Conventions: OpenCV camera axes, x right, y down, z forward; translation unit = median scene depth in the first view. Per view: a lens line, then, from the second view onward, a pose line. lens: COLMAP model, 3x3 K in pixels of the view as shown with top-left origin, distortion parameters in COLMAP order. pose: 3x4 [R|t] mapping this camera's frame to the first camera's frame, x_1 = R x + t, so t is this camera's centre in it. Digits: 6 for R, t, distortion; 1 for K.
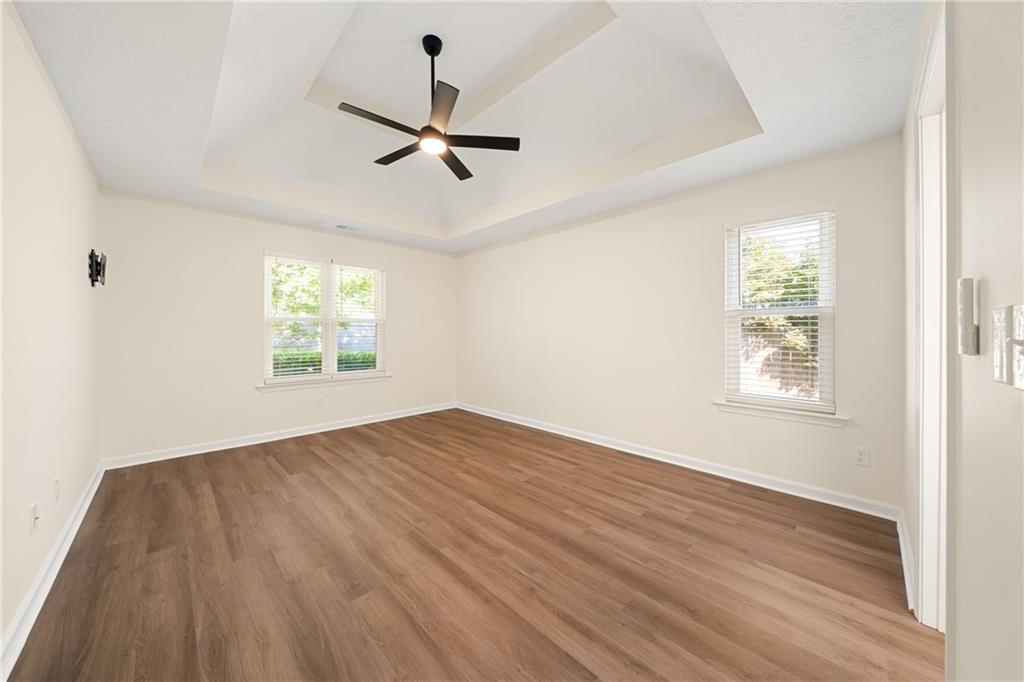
lens RADIAL K [[351.7, 0, 505.2], [0, 351.7, 332.8], [0, 0, 1]] dist [-0.015281, -0.000069]
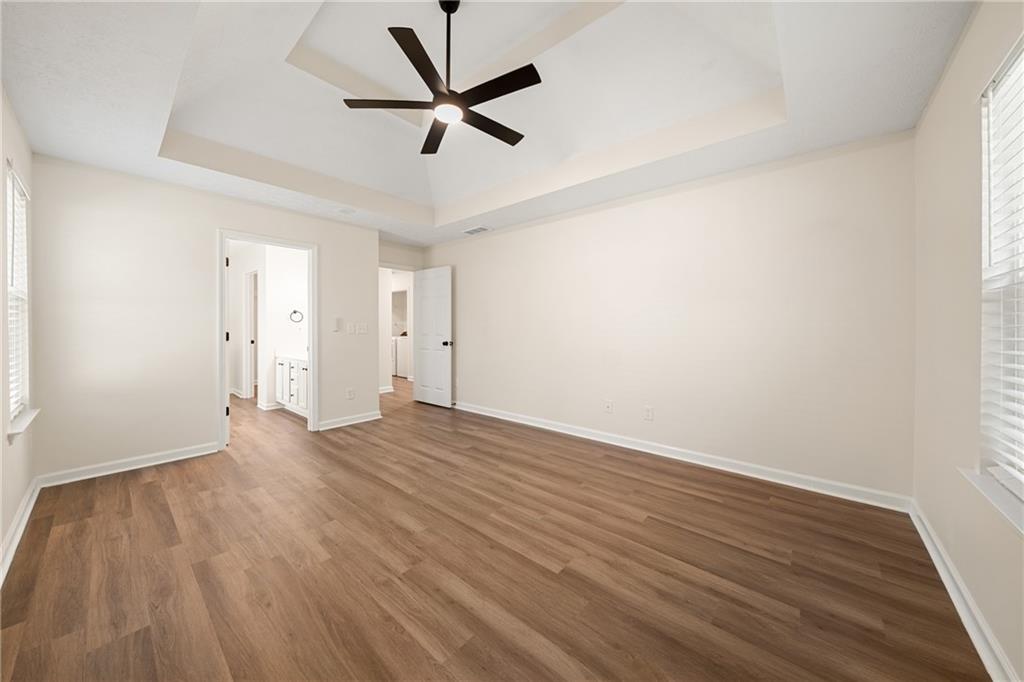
lens RADIAL K [[351.7, 0, 505.2], [0, 351.7, 332.8], [0, 0, 1]] dist [-0.015281, -0.000069]
pose [[-0.996709, -0.001643, -0.081050, -0.286591], [-0.002628, 0.999924, 0.012050, 0.006524], [0.081024, 0.012224, -0.996637, 1.999951]]
